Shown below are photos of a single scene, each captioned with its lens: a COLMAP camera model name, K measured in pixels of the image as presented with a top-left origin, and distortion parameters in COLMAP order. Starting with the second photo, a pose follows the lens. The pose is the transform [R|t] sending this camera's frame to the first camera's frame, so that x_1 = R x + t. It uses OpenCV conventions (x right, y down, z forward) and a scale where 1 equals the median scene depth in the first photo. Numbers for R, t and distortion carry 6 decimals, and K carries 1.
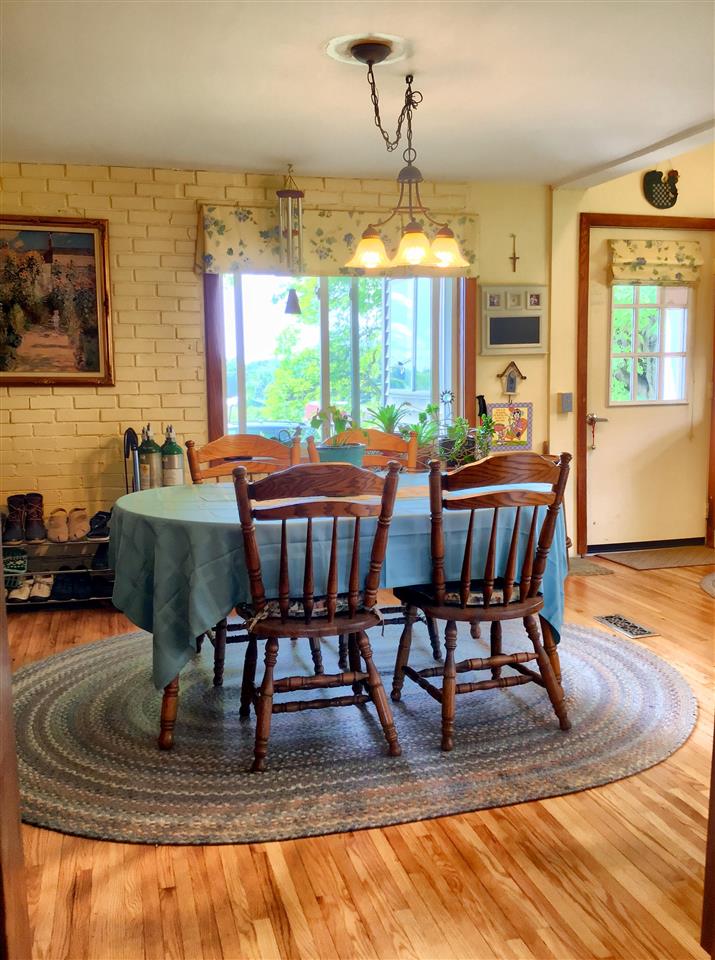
lens RADIAL K [[908.5, 0, 353.5], [0, 908.5, 502.4], [0, 0, 1]] dist [0.035873, 0.000000]
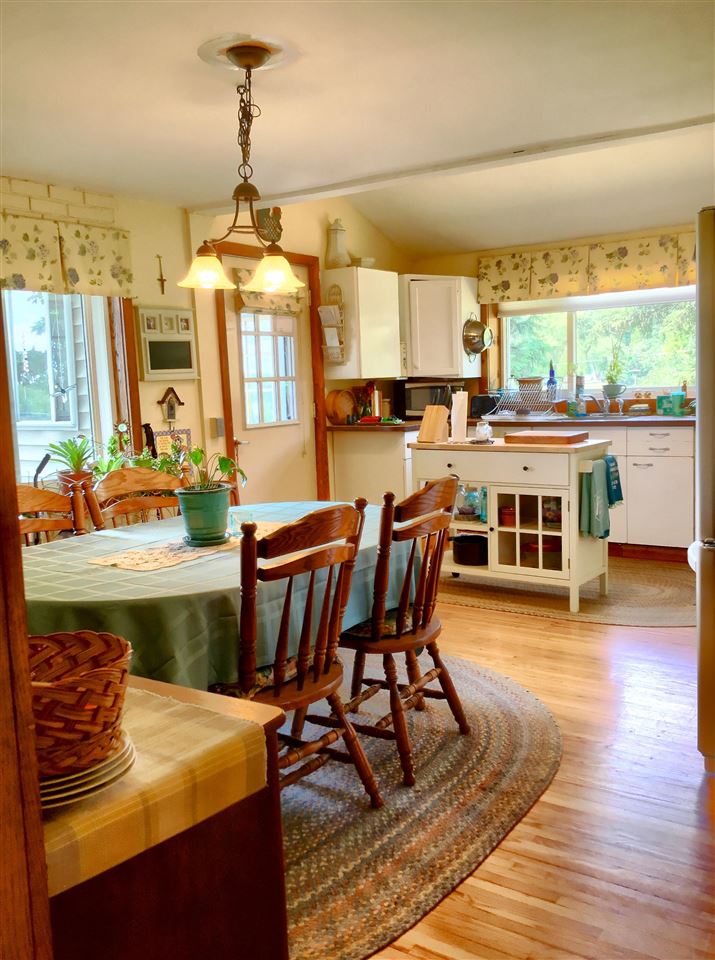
lens RADIAL K [[908.5, 0, 332.9], [0, 908.5, 502.1], [0, 0, 1]] dist [0.035873, 0.000000]
pose [[0.758207, -0.098536, 0.644526, -0.332216], [0.111404, 0.993557, 0.020842, -0.035873], [-0.642427, 0.056000, 0.764298, 0.165577]]
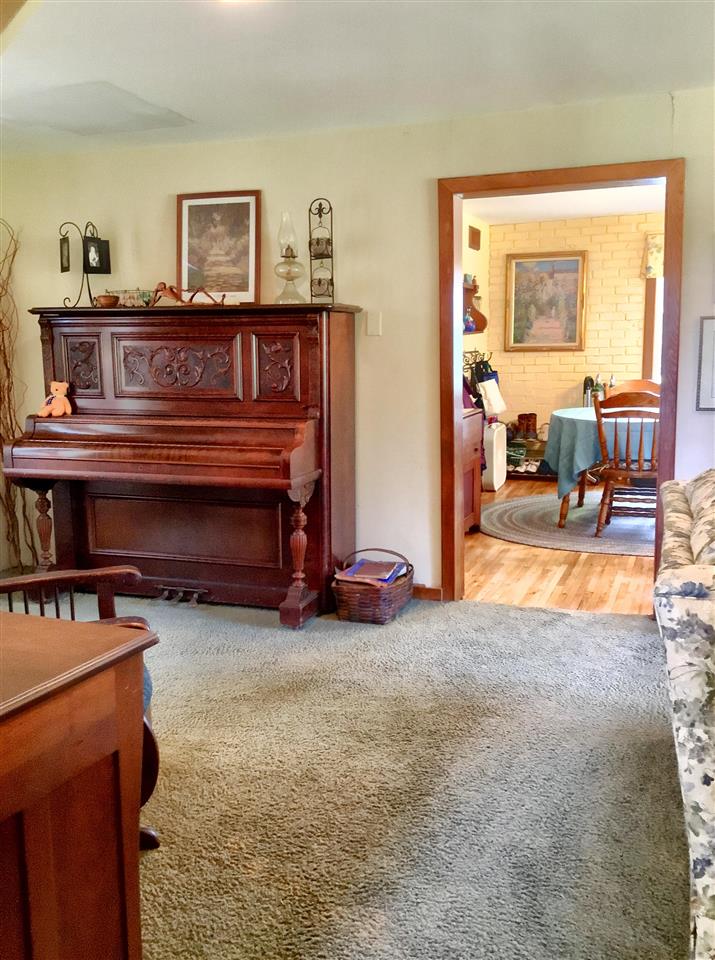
lens RADIAL K [[908.5, 0, 357.5], [0, 908.5, 480.1], [0, 0, 1]] dist [0.035873, 0.000000]
pose [[0.822048, 0.075088, -0.564446, 0.356638], [-0.059190, 0.997165, 0.046450, 0.054994], [0.566334, -0.004774, 0.824162, -0.609292]]
